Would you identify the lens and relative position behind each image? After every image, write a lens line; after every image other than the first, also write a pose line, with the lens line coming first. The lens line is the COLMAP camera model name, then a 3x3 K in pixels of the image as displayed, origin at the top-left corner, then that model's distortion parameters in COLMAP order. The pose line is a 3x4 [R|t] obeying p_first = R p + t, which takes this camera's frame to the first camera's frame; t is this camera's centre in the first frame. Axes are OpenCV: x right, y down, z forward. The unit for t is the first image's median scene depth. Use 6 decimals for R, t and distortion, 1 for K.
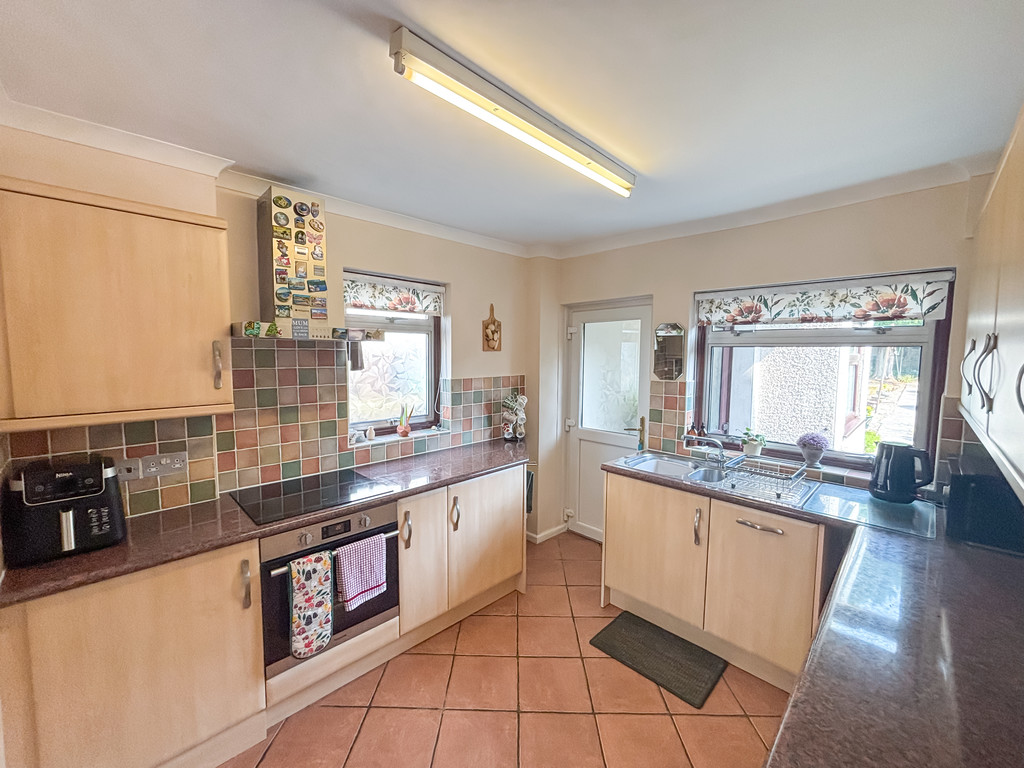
lens RADIAL K [[413.3, 0, 513.4], [0, 413.3, 384.9], [0, 0, 1]] dist [0.002350, -0.001437]
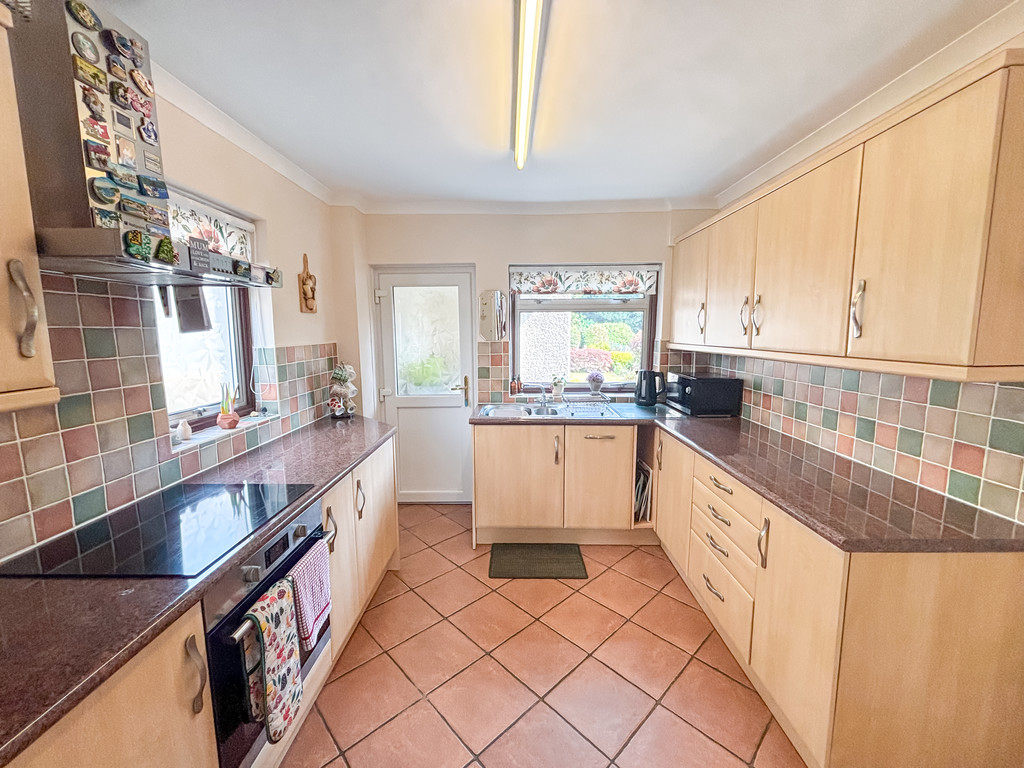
lens RADIAL K [[413.3, 0, 512.3], [0, 413.3, 385.0], [0, 0, 1]] dist [0.002350, -0.001437]
pose [[0.714235, -0.101264, 0.692542, -0.471821], [0.065537, 0.994807, 0.077872, 0.030423], [-0.696831, -0.010232, 0.717162, 0.169523]]
